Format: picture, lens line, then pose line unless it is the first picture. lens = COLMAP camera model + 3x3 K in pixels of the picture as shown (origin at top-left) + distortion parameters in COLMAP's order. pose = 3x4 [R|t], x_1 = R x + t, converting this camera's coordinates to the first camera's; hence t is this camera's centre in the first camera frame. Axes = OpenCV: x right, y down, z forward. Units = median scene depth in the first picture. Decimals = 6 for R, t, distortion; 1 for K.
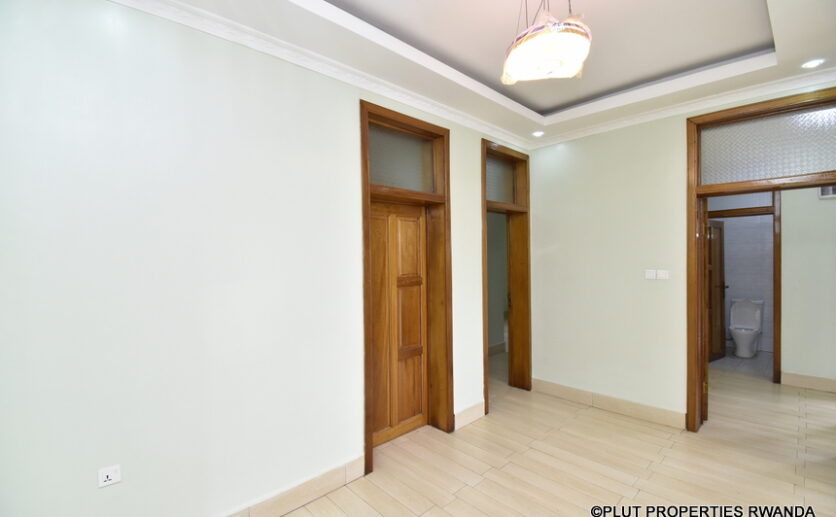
lens RADIAL K [[367.1, 0, 418.8], [0, 367.1, 262.6], [0, 0, 1]] dist [0.017665, -0.024412]
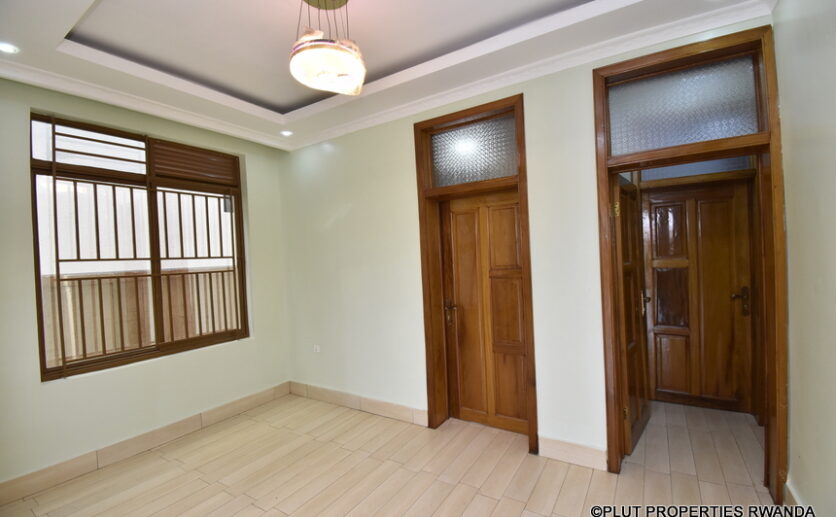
lens RADIAL K [[367.1, 0, 418.8], [0, 367.1, 262.6], [0, 0, 1]] dist [0.017665, -0.024412]
pose [[0.247239, 0.013035, -0.968867, 0.859529], [0.023325, 0.999540, 0.019400, 0.001254], [0.968674, -0.027395, 0.246821, 0.567948]]
